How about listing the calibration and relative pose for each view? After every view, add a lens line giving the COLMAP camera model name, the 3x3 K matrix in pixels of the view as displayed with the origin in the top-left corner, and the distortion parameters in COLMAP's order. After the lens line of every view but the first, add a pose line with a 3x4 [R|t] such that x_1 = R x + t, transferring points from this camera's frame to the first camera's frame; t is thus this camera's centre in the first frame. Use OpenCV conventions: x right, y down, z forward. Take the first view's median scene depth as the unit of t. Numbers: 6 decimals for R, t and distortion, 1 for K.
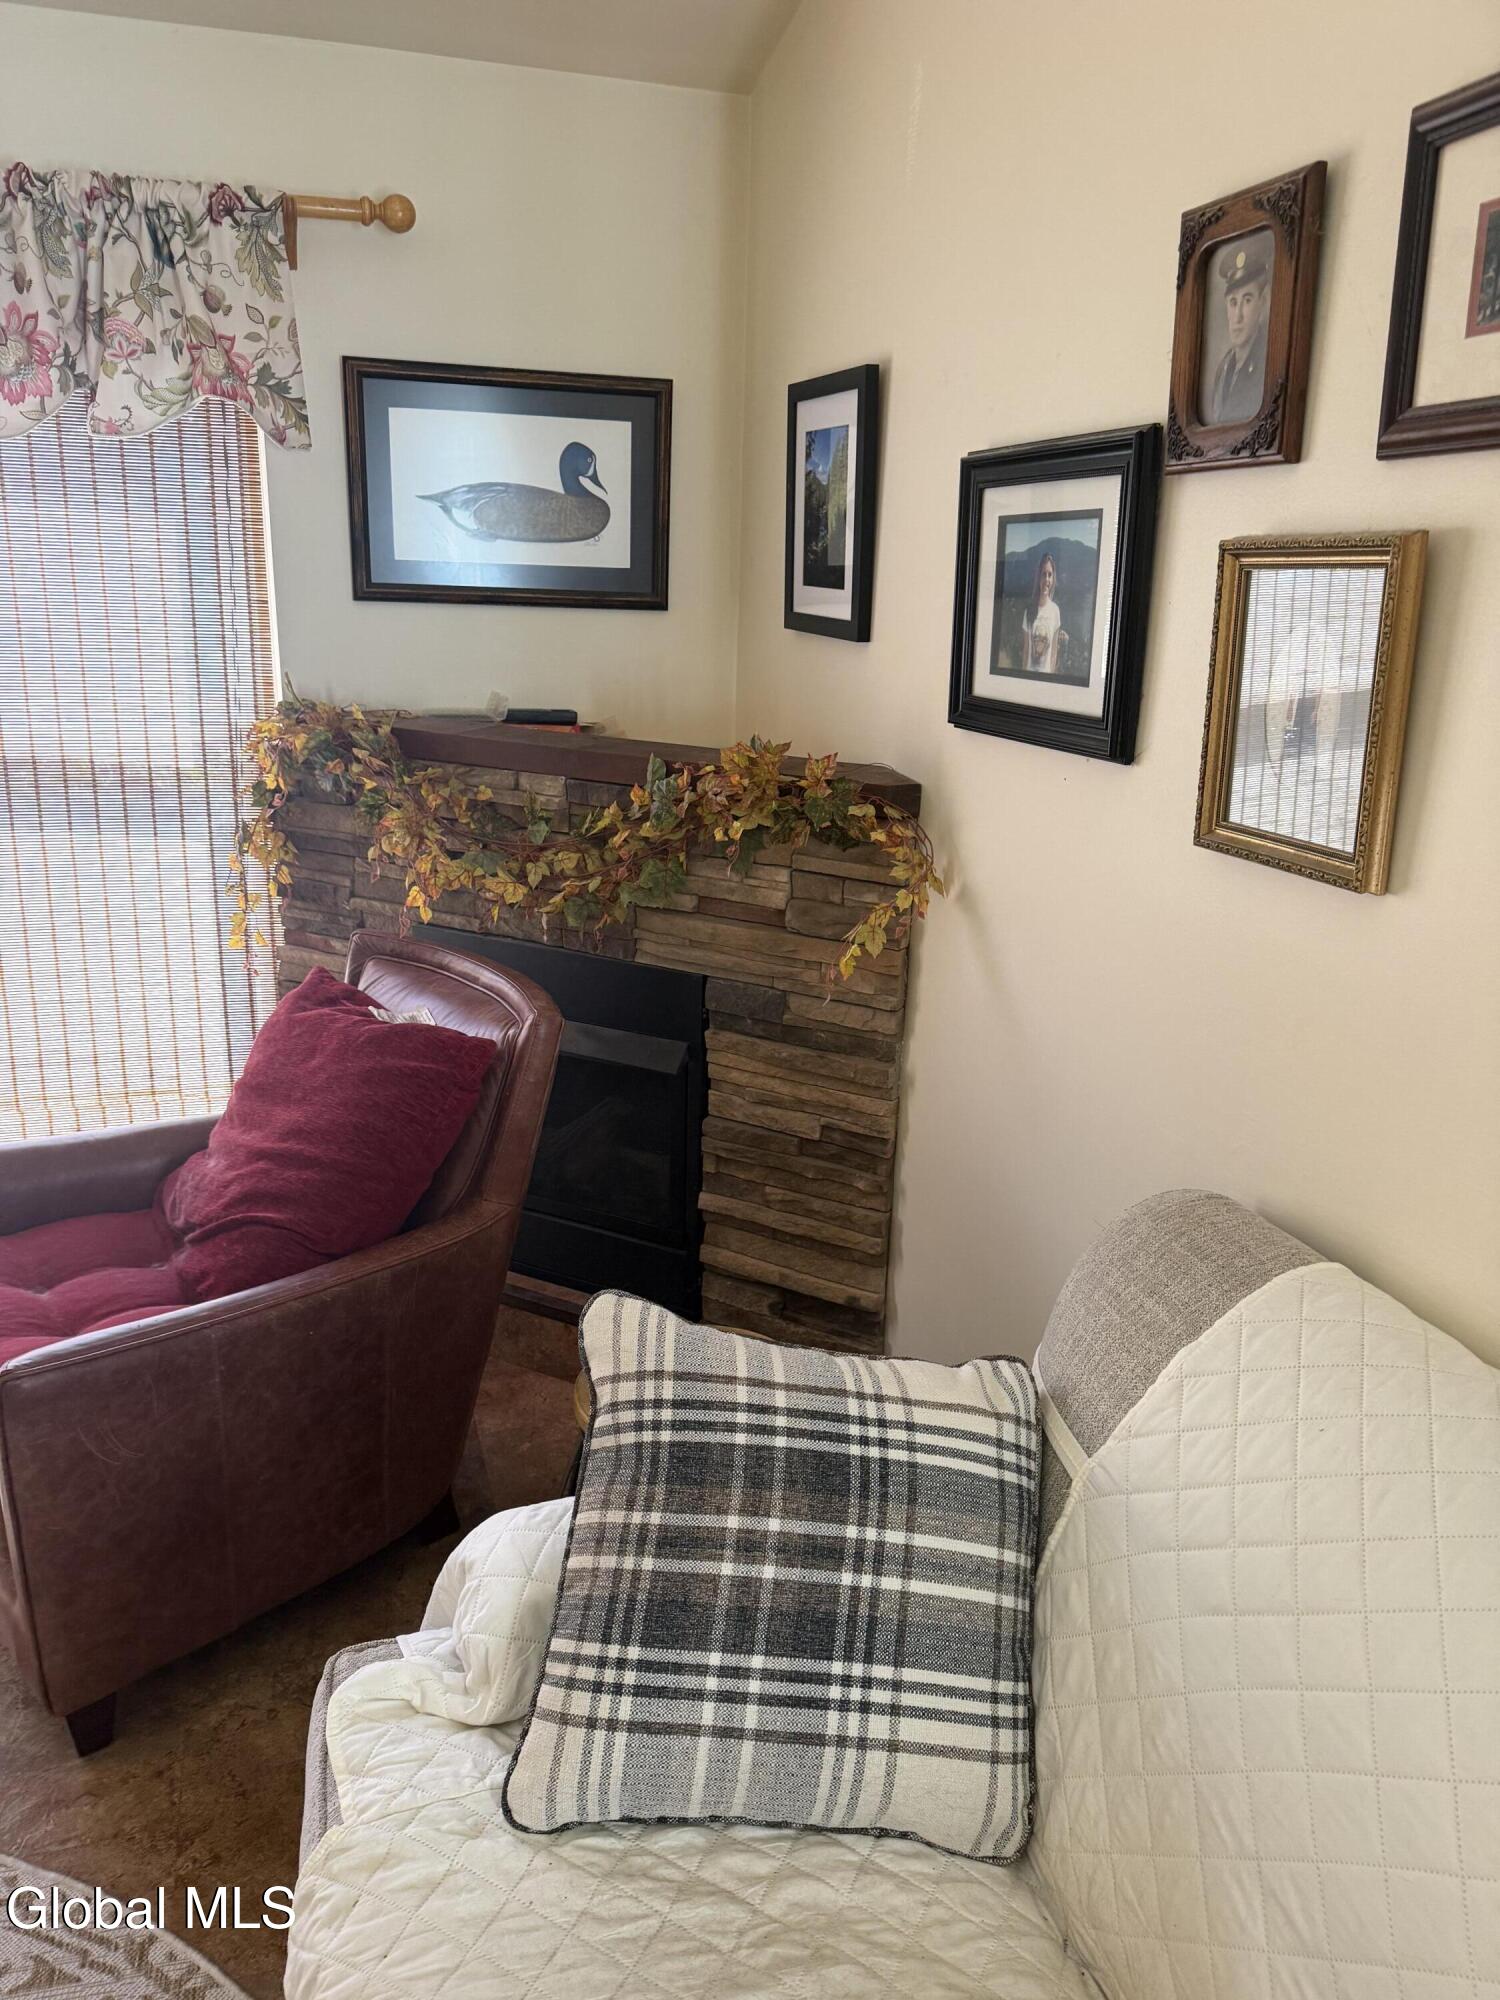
lens RADIAL K [[1407.6, 0, 737.8], [0, 1407.6, 996.5], [0, 0, 1]] dist [0.052449, -0.062887]
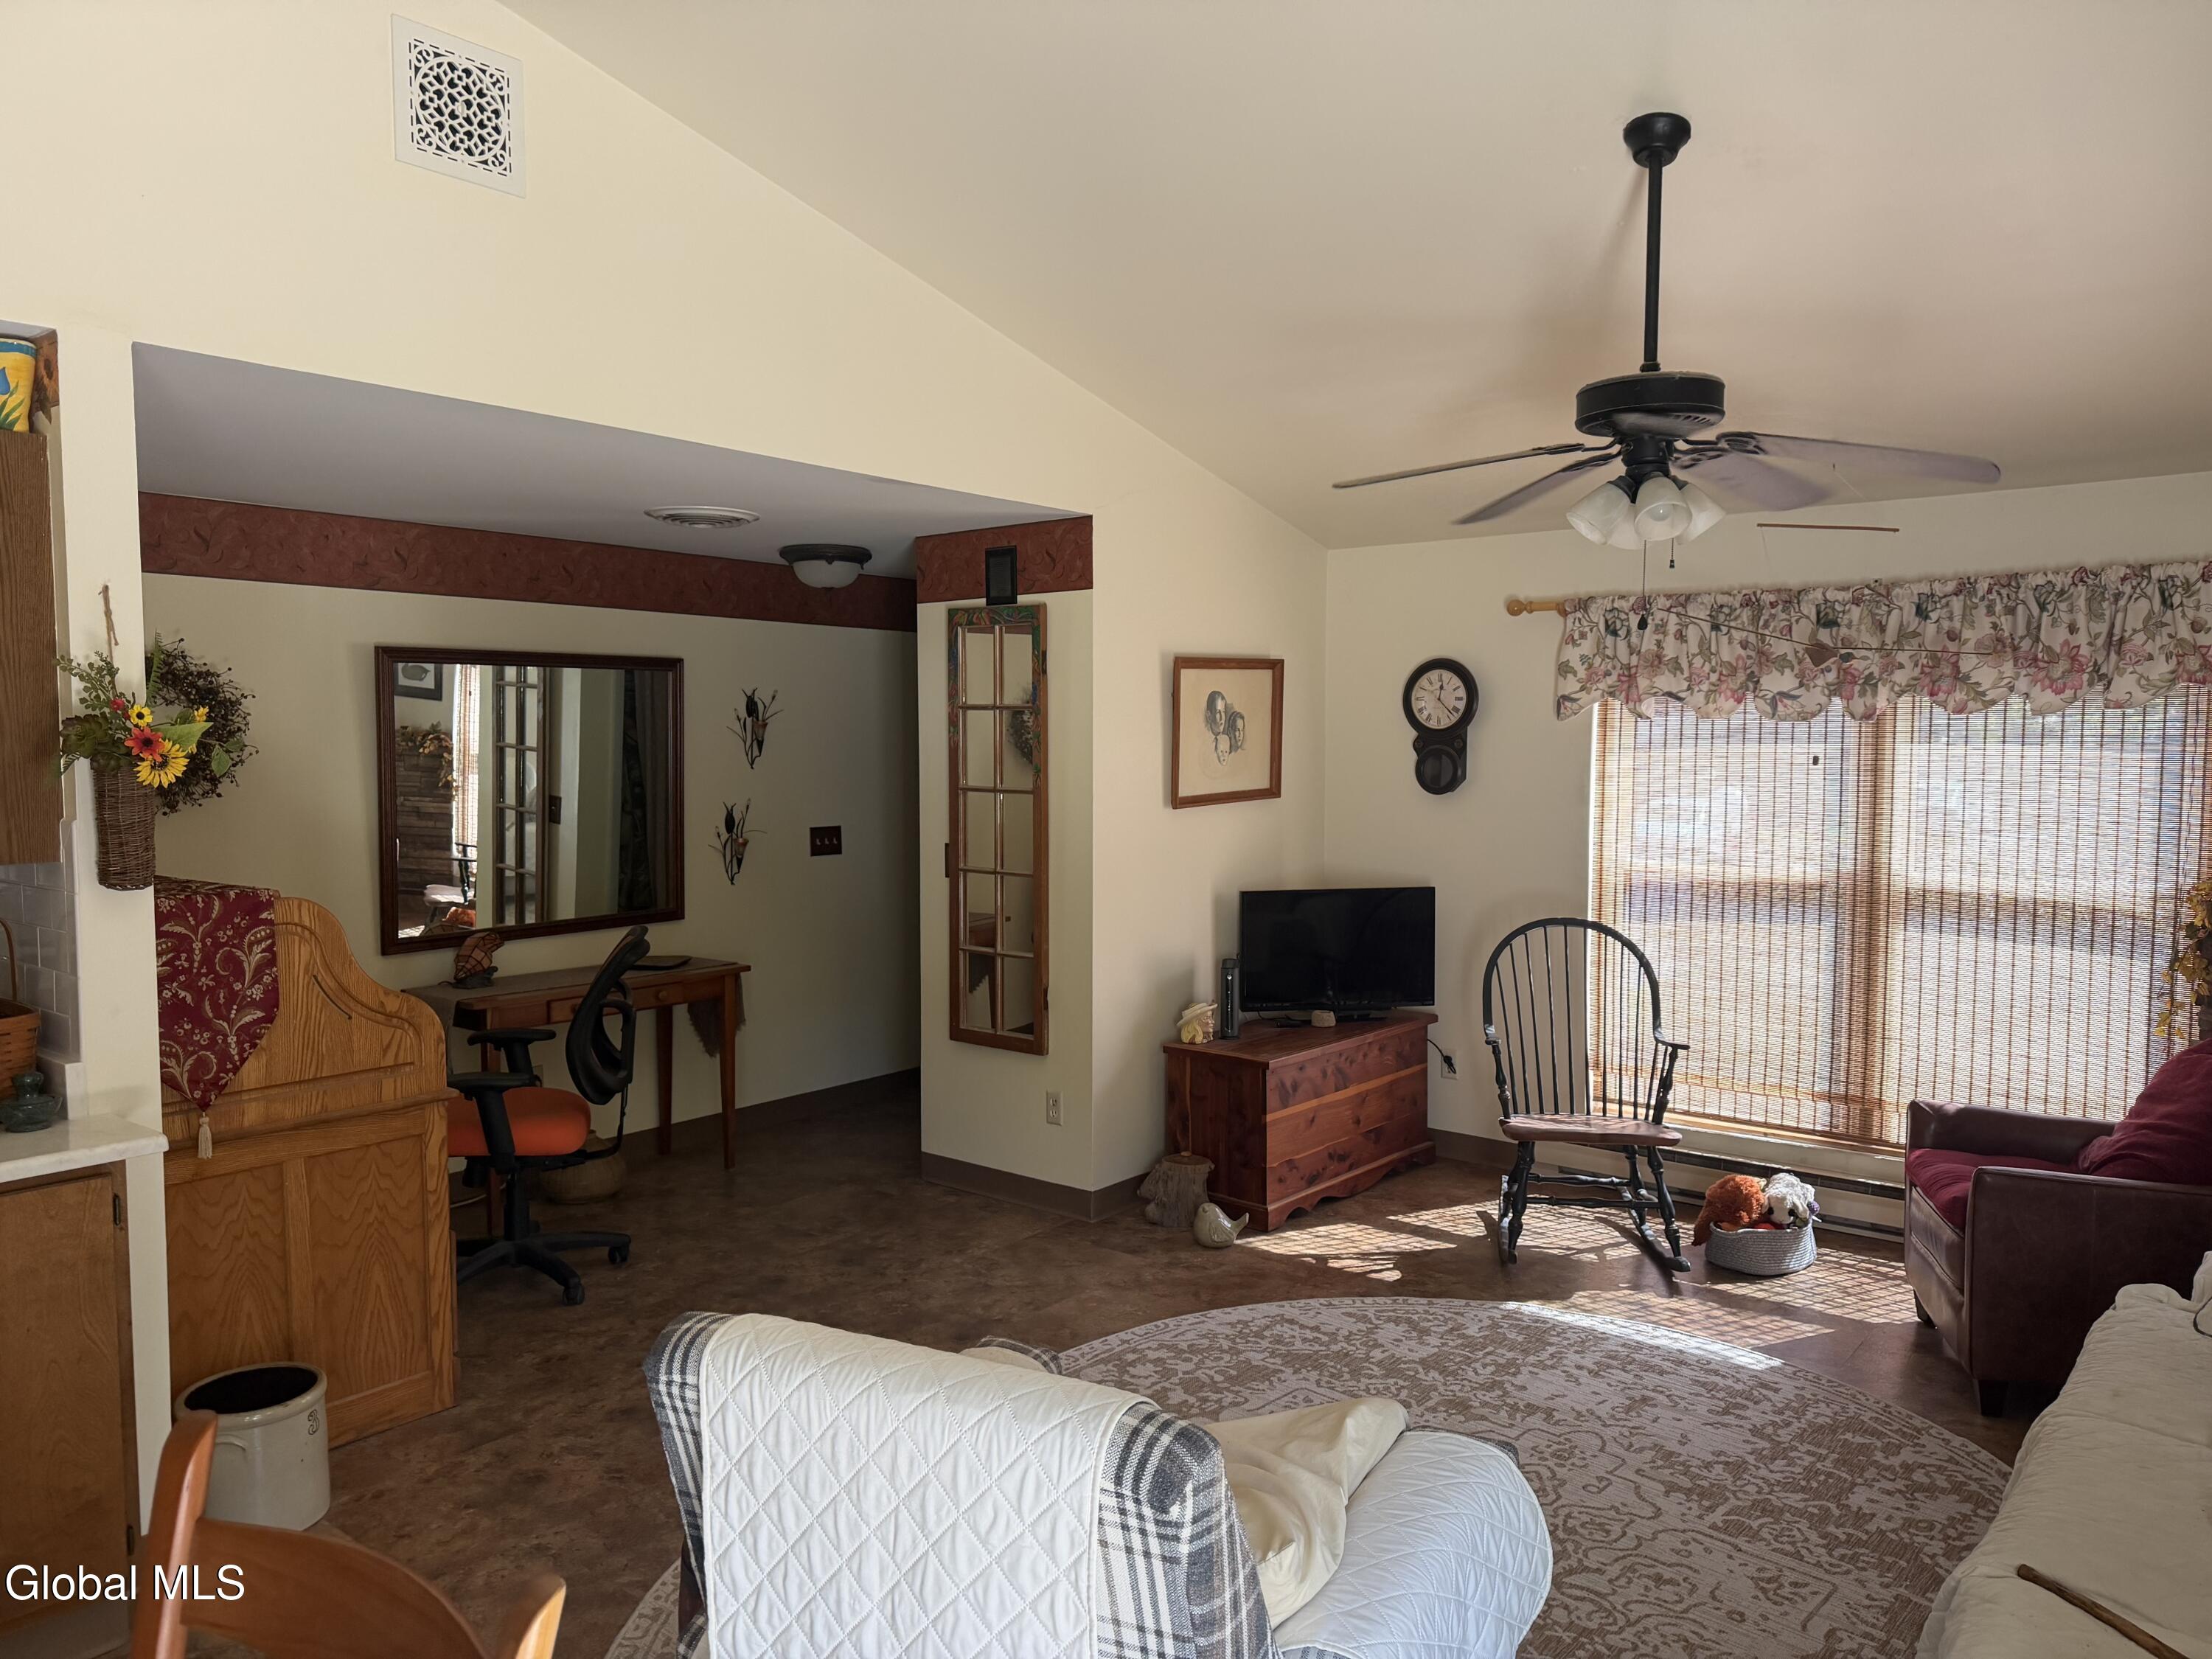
lens RADIAL K [[1556.9, 0, 1111.2], [0, 1556.9, 850.0], [0, 0, 1]] dist [0.052449, -0.062887]
pose [[0.559735, 0.030539, -0.828109, 0.433820], [-0.225637, 0.967179, -0.116845, 0.247150], [0.797361, 0.252254, 0.548255, -0.912342]]
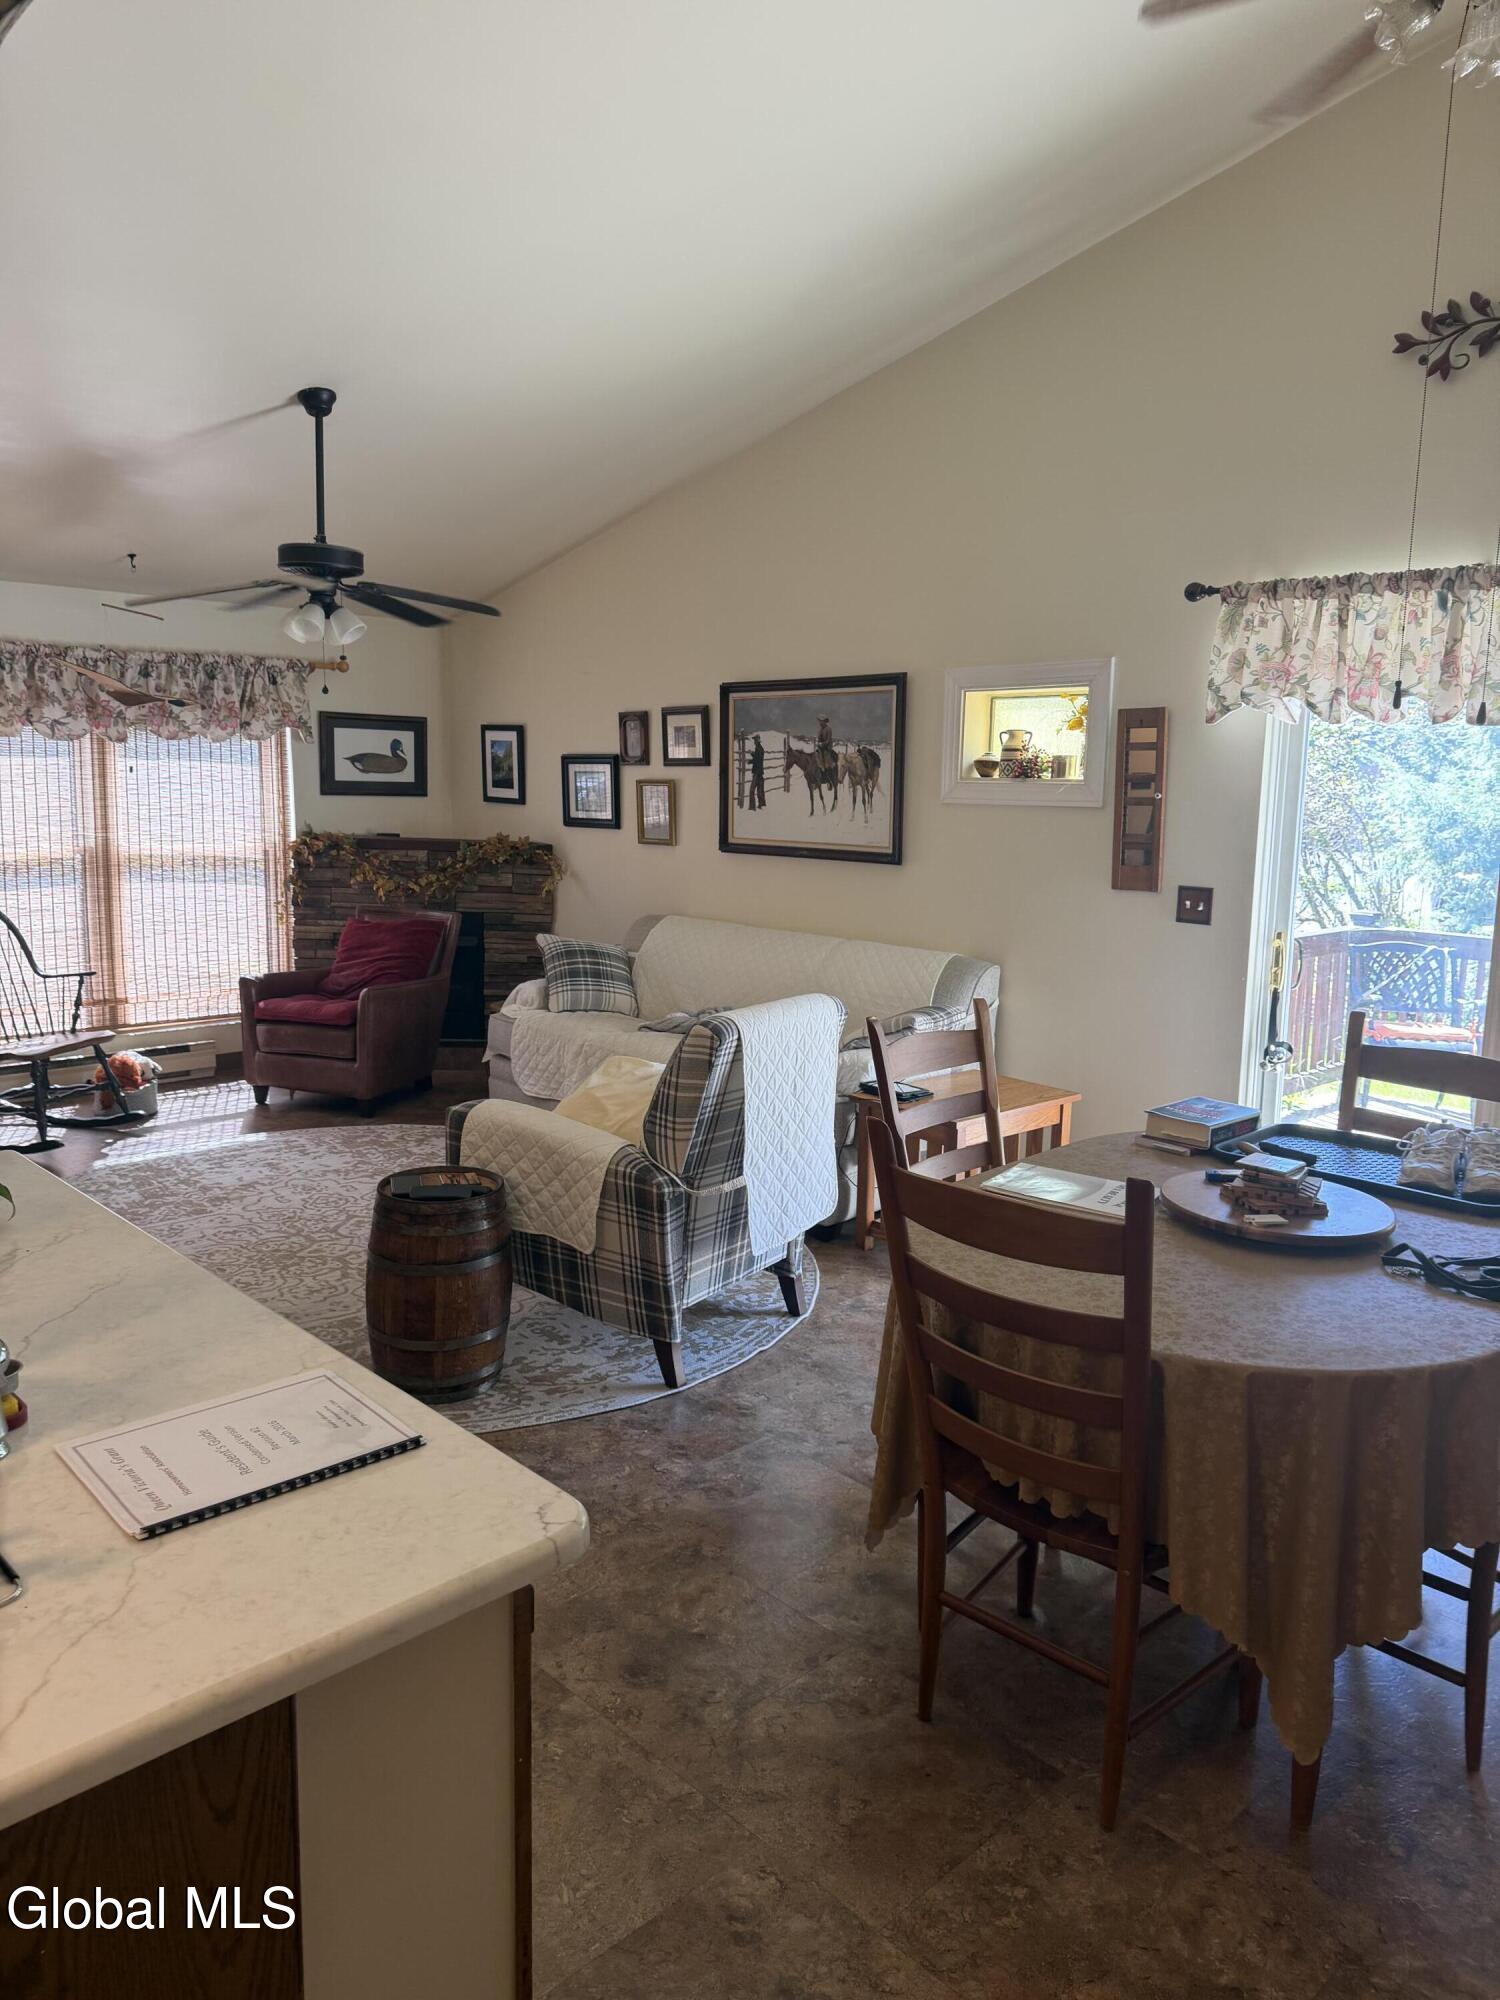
lens RADIAL K [[1407.6, 0, 762.1], [0, 1407.6, 1003.0], [0, 0, 1]] dist [0.052449, -0.062887]
pose [[0.890099, -0.082598, 0.448220, -0.874711], [0.136254, 0.986690, -0.088754, 0.535261], [-0.434924, 0.140072, 0.889506, -1.964420]]
